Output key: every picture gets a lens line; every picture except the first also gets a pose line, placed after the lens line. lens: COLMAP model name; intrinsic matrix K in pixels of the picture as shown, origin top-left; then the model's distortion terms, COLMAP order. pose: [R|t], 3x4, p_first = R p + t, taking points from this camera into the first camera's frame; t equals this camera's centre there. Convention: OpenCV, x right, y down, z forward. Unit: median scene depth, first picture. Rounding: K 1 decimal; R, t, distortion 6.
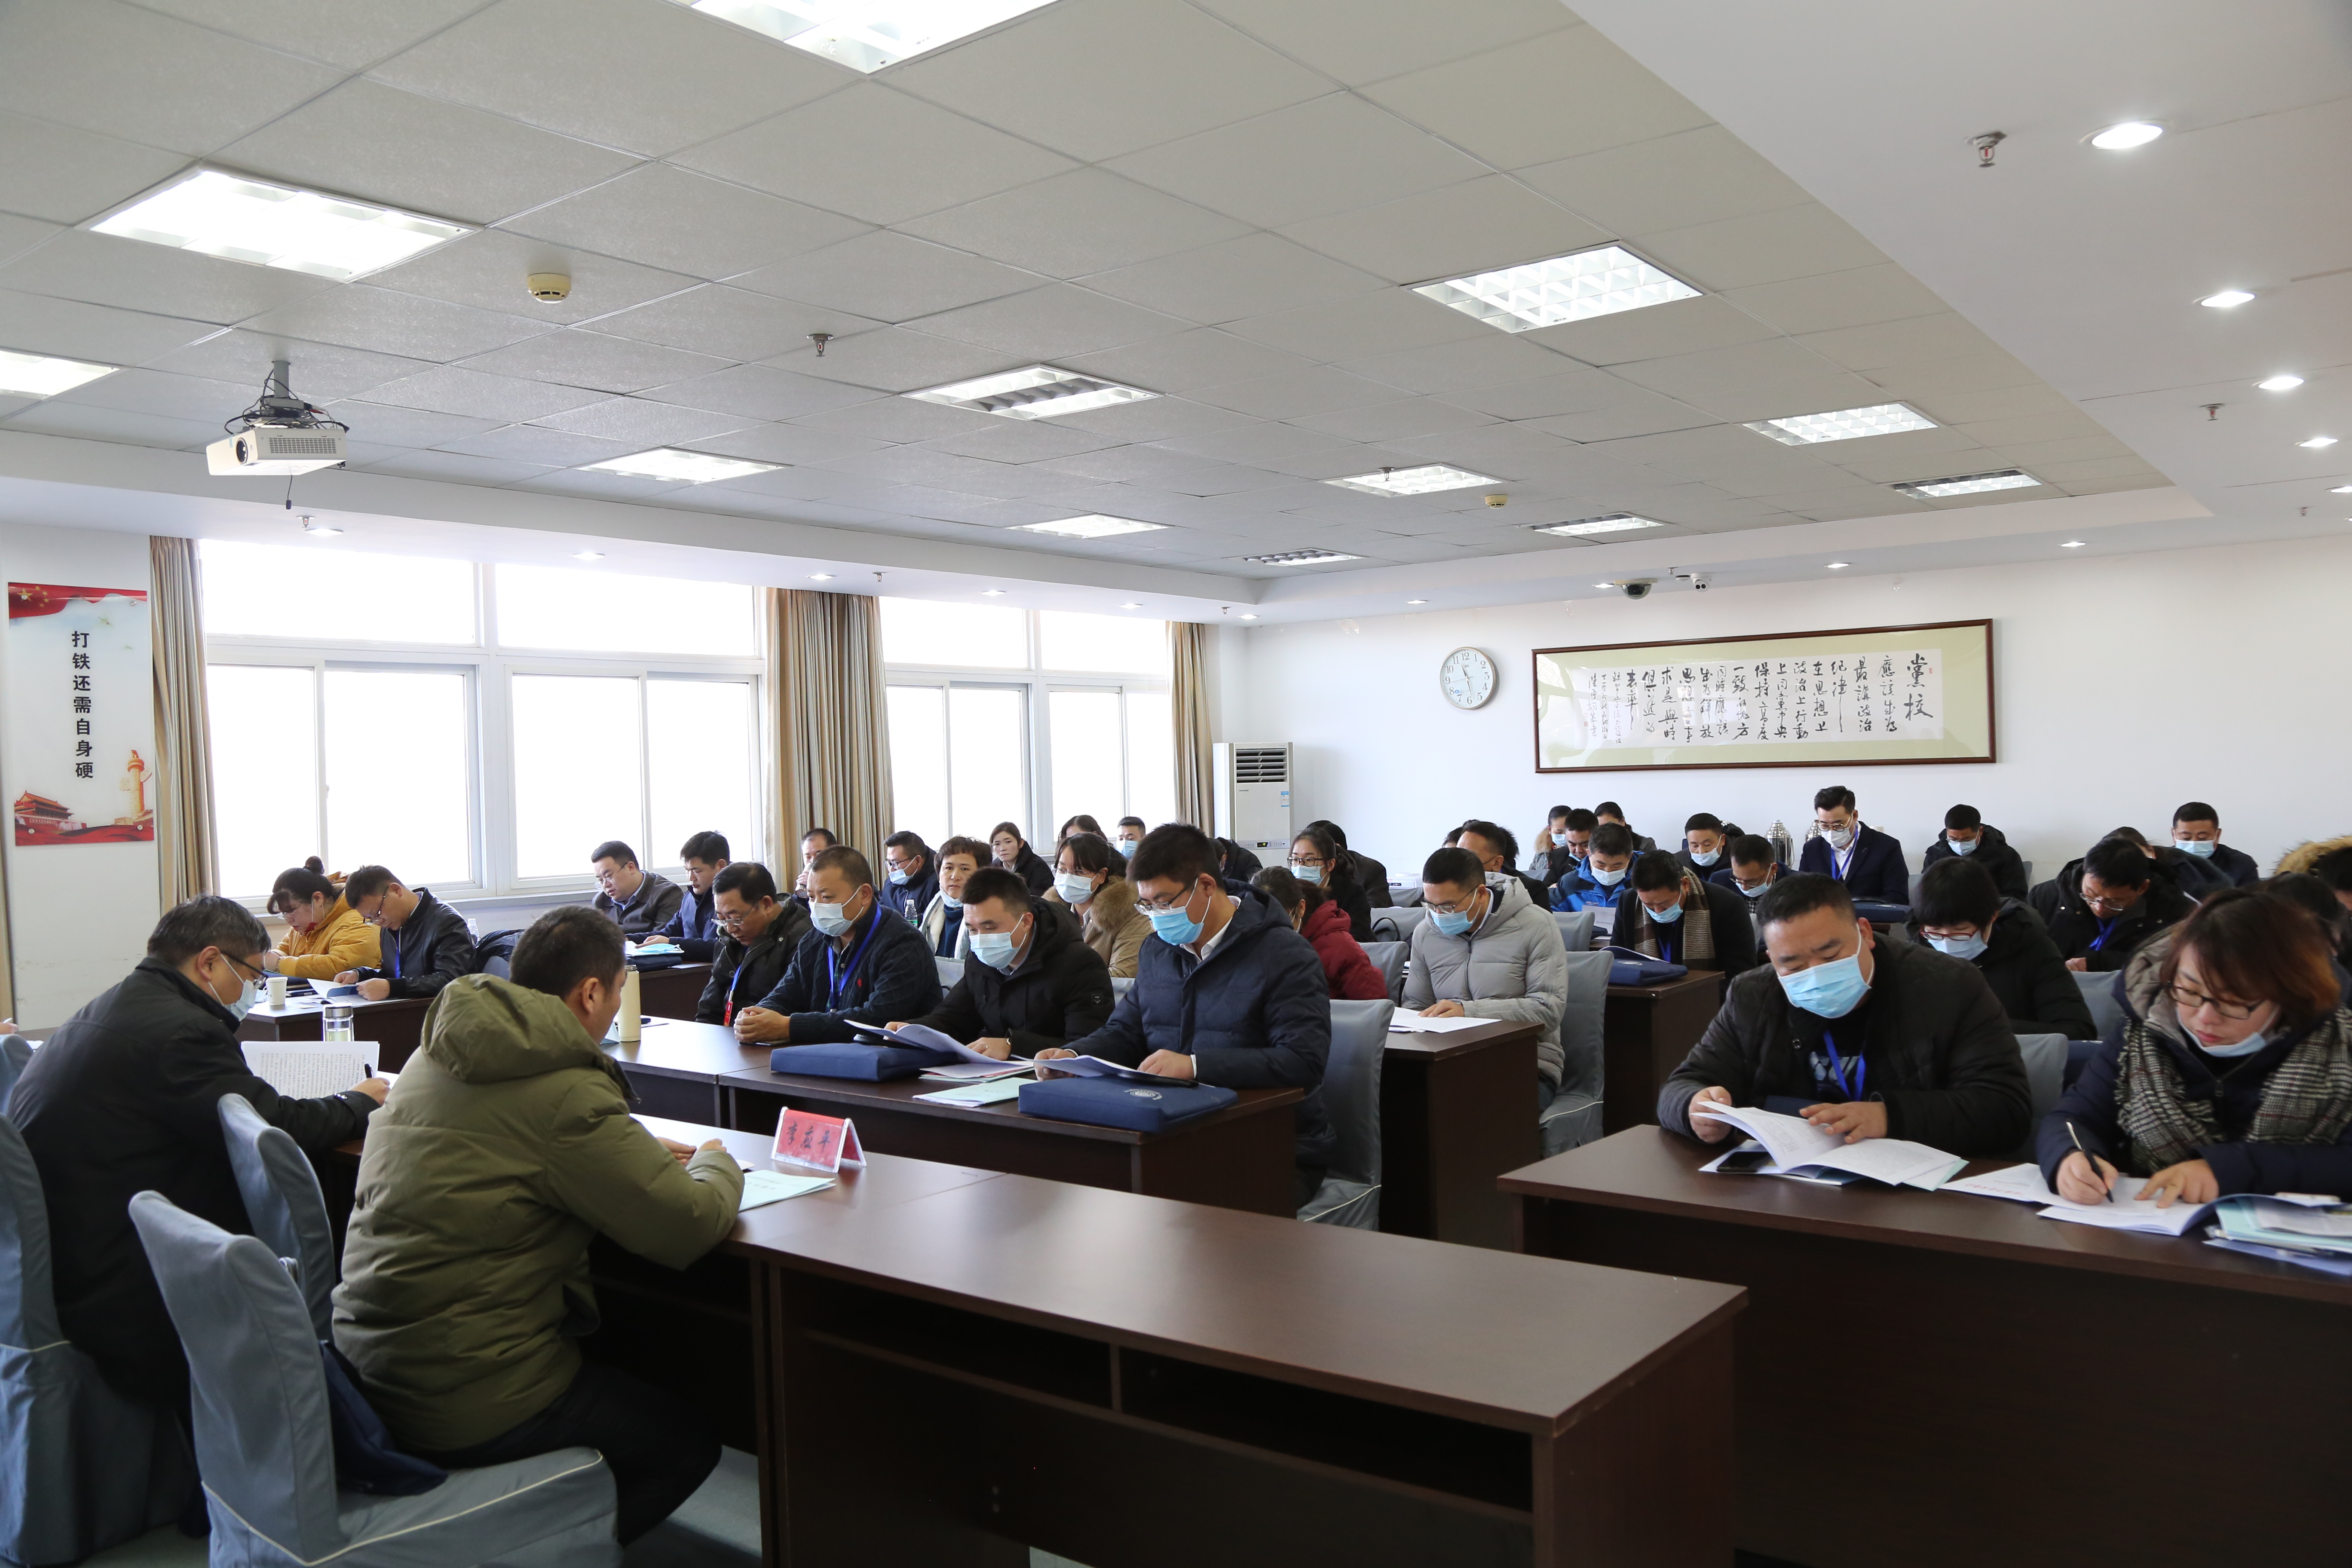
lens RADIAL K [[1812.9, 0, 1170.4], [0, 1812.9, 879.5], [0, 0, 1]] dist [-0.000147, 0.000394]
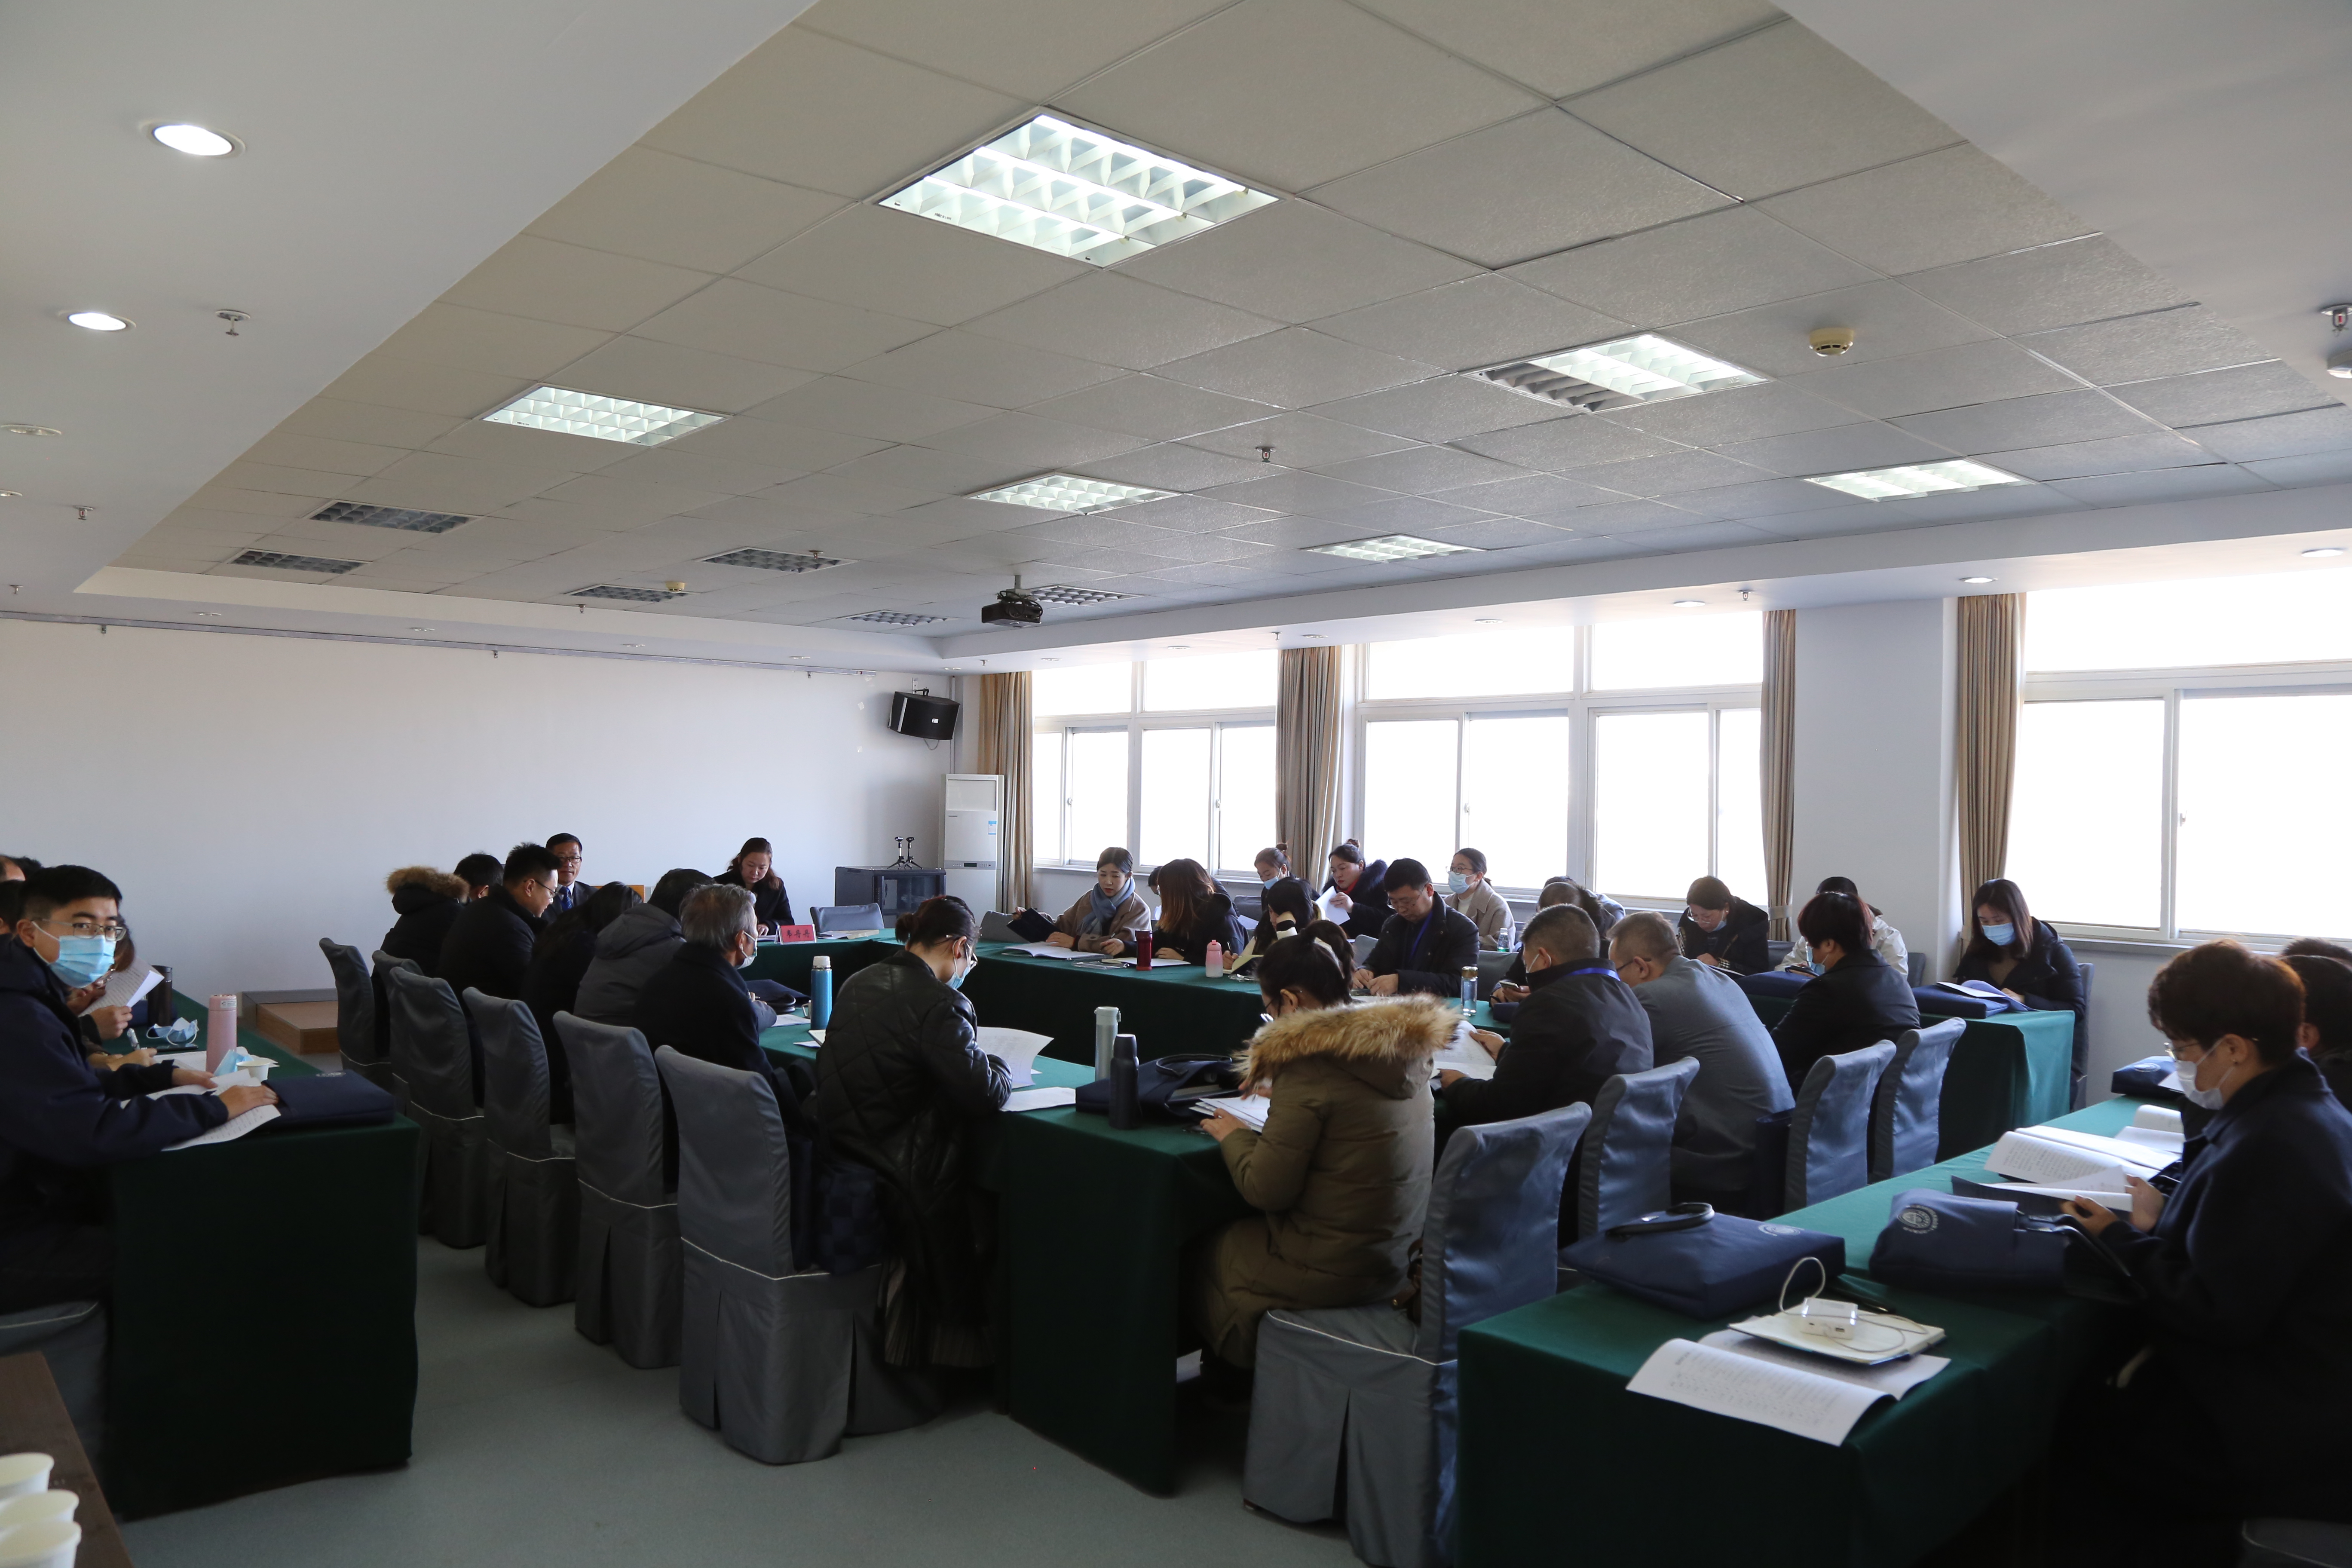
lens RADIAL K [[1639.2, 0, 1192.7], [0, 1639.2, 787.3], [0, 0, 1]] dist [-0.119393, 0.116415]
pose [[-0.180698, 0.012351, -0.983461, 1.117337], [-0.071645, 0.997099, 0.025686, -0.115705], [0.980926, 0.075102, -0.179289, 1.451959]]
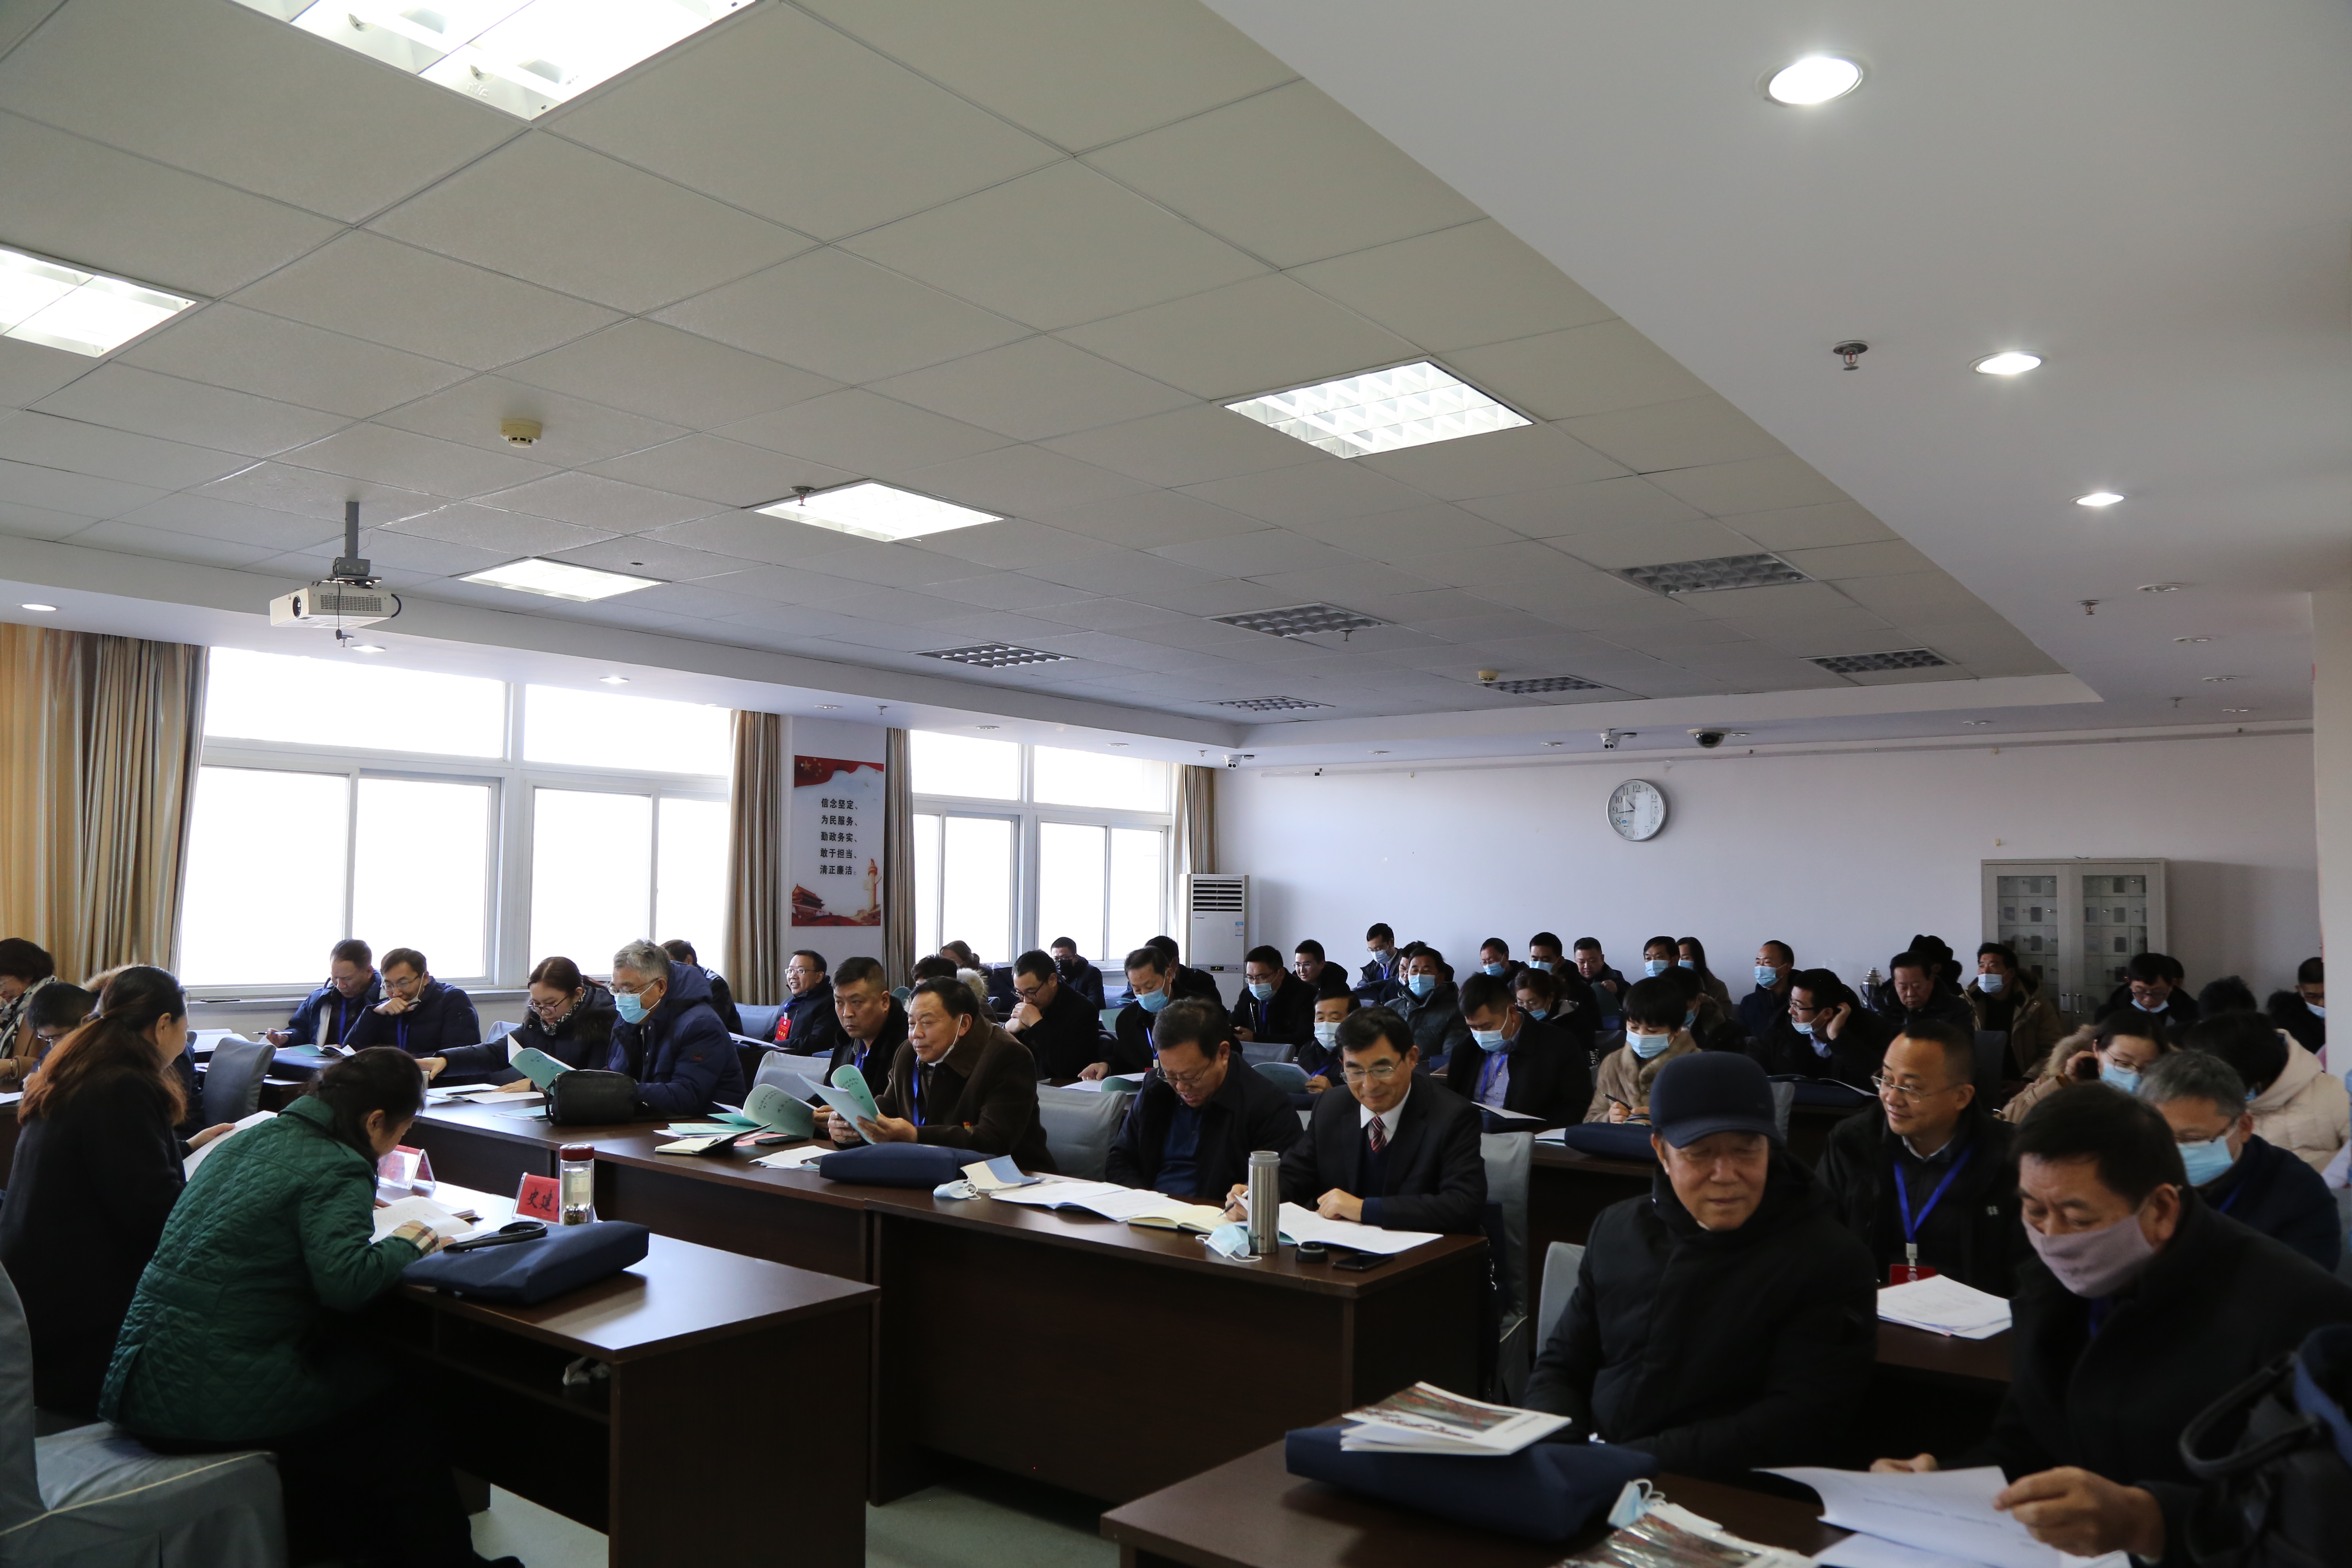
lens RADIAL K [[1639.2, 0, 1192.7], [0, 1639.2, 787.3], [0, 0, 1]] dist [-0.119393, 0.116415]
pose [[0.999342, 0.035281, -0.008433, 0.057298], [-0.036074, 0.991034, -0.128649, -0.006004], [0.003818, 0.128868, 0.991654, 0.076004]]
